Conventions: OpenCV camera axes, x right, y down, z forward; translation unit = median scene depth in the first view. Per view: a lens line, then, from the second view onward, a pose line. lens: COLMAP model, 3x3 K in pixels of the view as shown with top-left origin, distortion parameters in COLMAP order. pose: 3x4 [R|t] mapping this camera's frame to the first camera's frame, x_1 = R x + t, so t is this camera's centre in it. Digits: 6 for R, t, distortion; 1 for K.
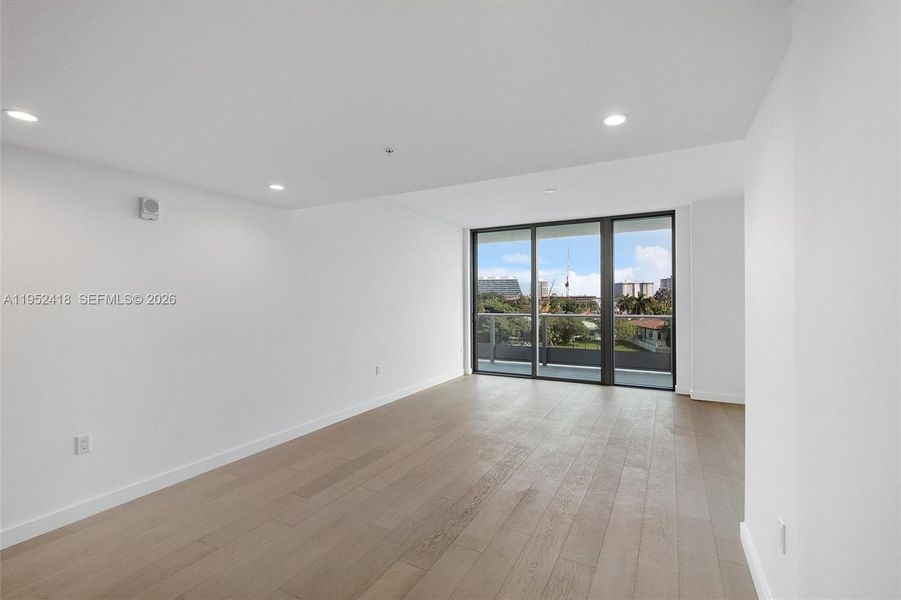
lens RADIAL K [[400.3, 0, 450.5], [0, 400.3, 300.0], [0, 0, 1]] dist [0.003473, 0.000122]
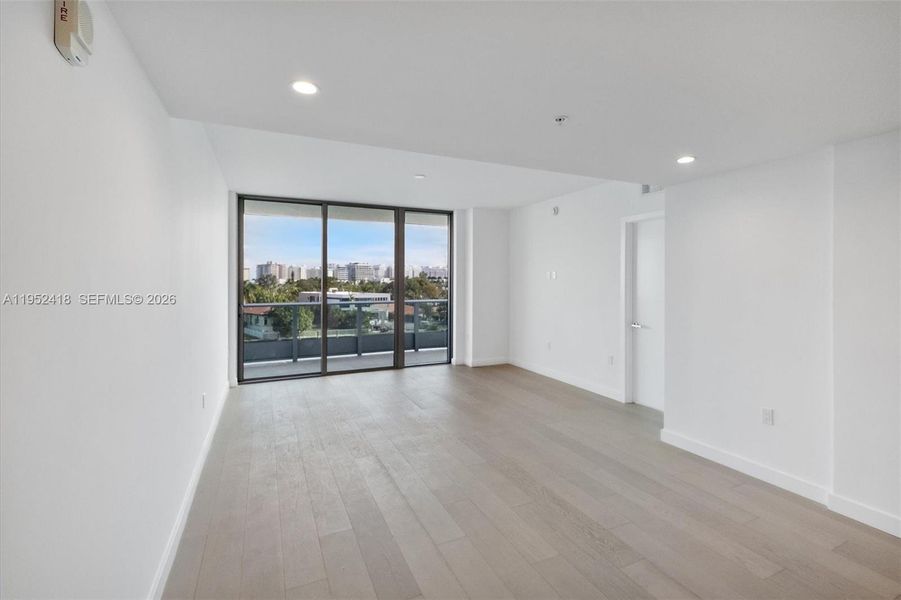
lens RADIAL K [[411.0, 0, 452.1], [0, 411.0, 283.7], [0, 0, 1]] dist [-0.000078, 0.000005]
pose [[0.597262, 0.003208, 0.802040, -0.363569], [0.000100, 0.999992, -0.004074, -0.002953], [-0.802046, 0.002513, 0.597257, 0.238528]]
